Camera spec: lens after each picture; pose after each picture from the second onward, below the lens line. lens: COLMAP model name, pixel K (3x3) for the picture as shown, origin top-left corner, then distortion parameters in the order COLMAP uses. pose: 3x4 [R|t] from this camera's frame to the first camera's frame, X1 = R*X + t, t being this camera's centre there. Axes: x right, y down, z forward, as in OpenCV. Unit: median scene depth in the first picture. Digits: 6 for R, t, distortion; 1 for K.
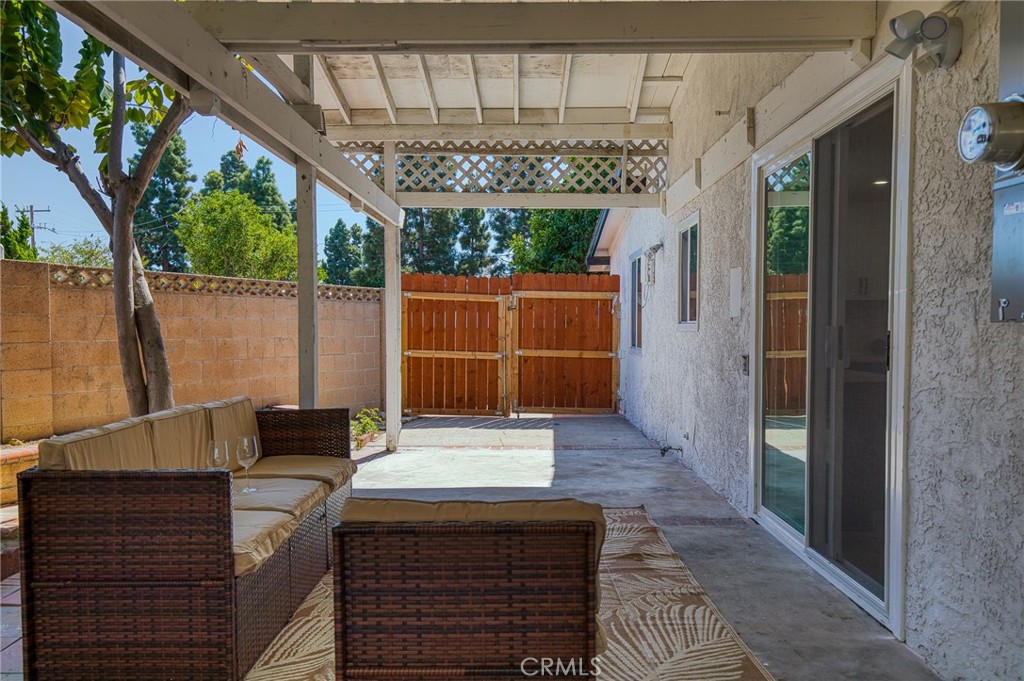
lens RADIAL K [[839.9, 0, 512.0], [0, 839.9, 340.5], [0, 0, 1]] dist [0.002685, -0.000749]
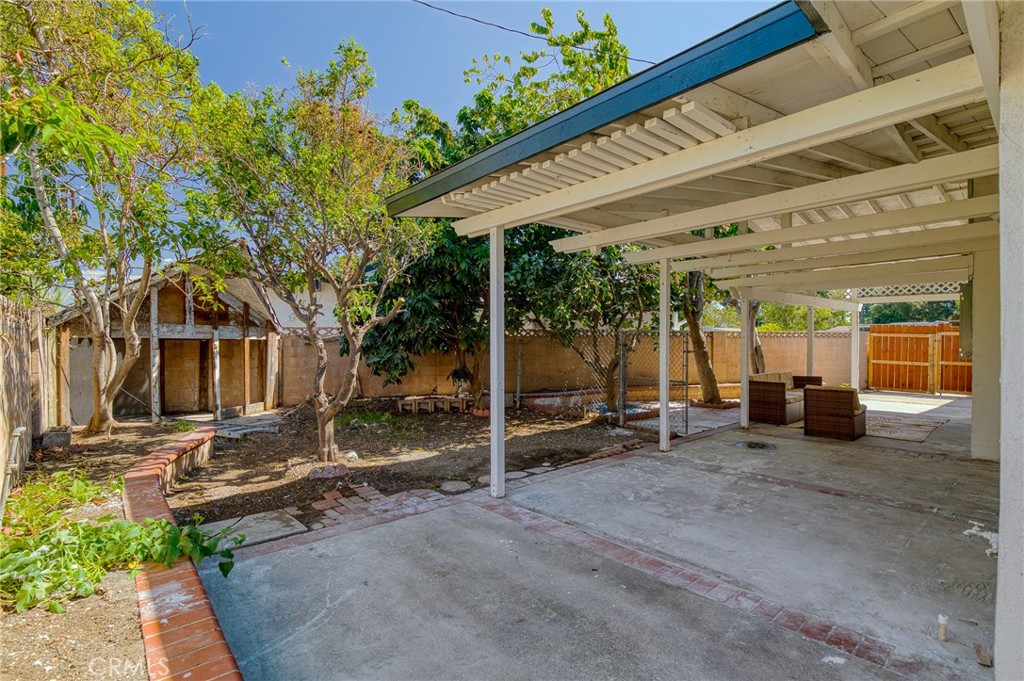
lens RADIAL K [[463.9, 0, 512.0], [0, 463.9, 340.5], [0, 0, 1]] dist [-0.020570, 0.008503]
pose [[0.654897, 0.000759, -0.755718, 0.165136], [-0.013673, 0.999848, -0.010844, -0.013154], [0.755595, 0.017435, 0.654807, -0.498290]]
